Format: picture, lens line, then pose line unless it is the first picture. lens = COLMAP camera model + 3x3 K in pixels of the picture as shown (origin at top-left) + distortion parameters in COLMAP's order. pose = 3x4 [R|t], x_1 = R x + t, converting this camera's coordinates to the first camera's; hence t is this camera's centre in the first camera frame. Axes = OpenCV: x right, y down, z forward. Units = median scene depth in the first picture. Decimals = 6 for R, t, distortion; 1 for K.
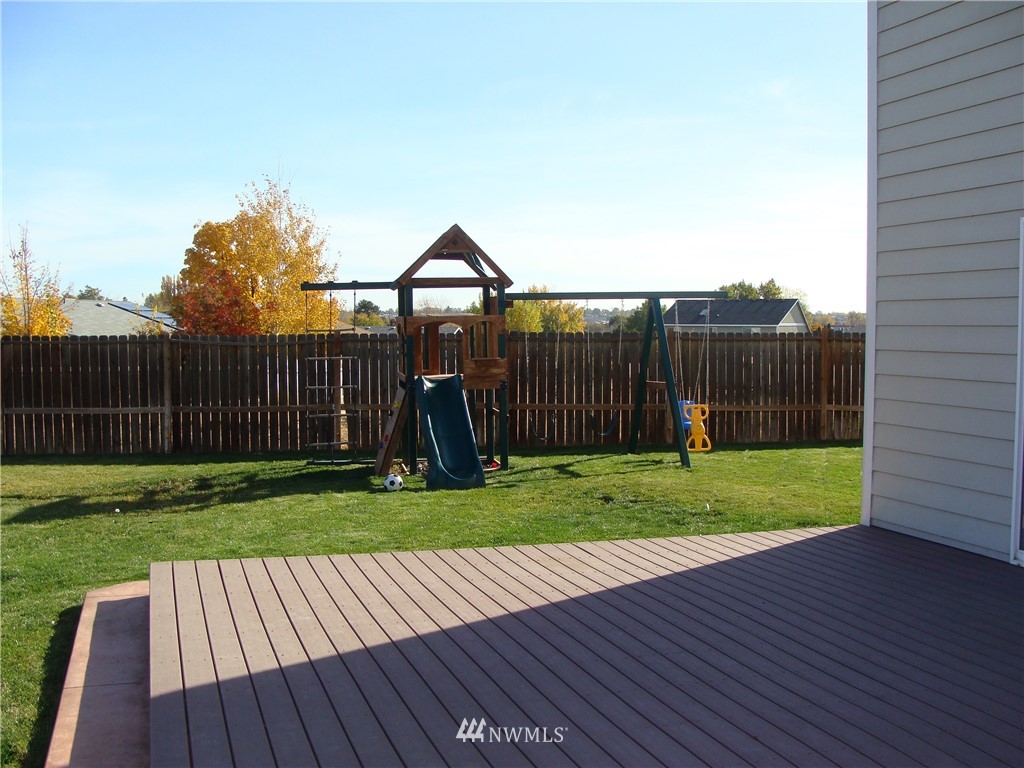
lens RADIAL K [[1132.9, 0, 513.0], [0, 1132.9, 389.2], [0, 0, 1]] dist [-0.197728, 0.182901]
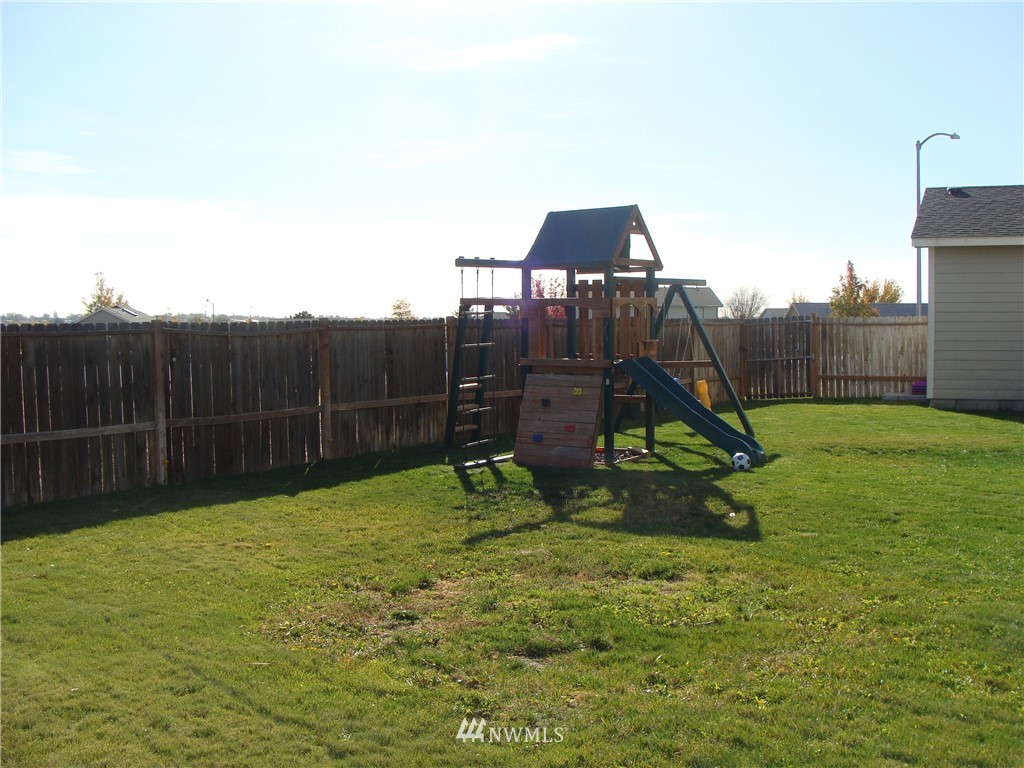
lens RADIAL K [[1132.9, 0, 513.0], [0, 1132.9, 389.2], [0, 0, 1]] dist [-0.197728, 0.182901]
pose [[0.681349, -0.047469, 0.730417, -0.616454], [0.044025, 0.998746, 0.023840, -0.011050], [-0.730633, 0.015913, 0.682585, 0.305415]]
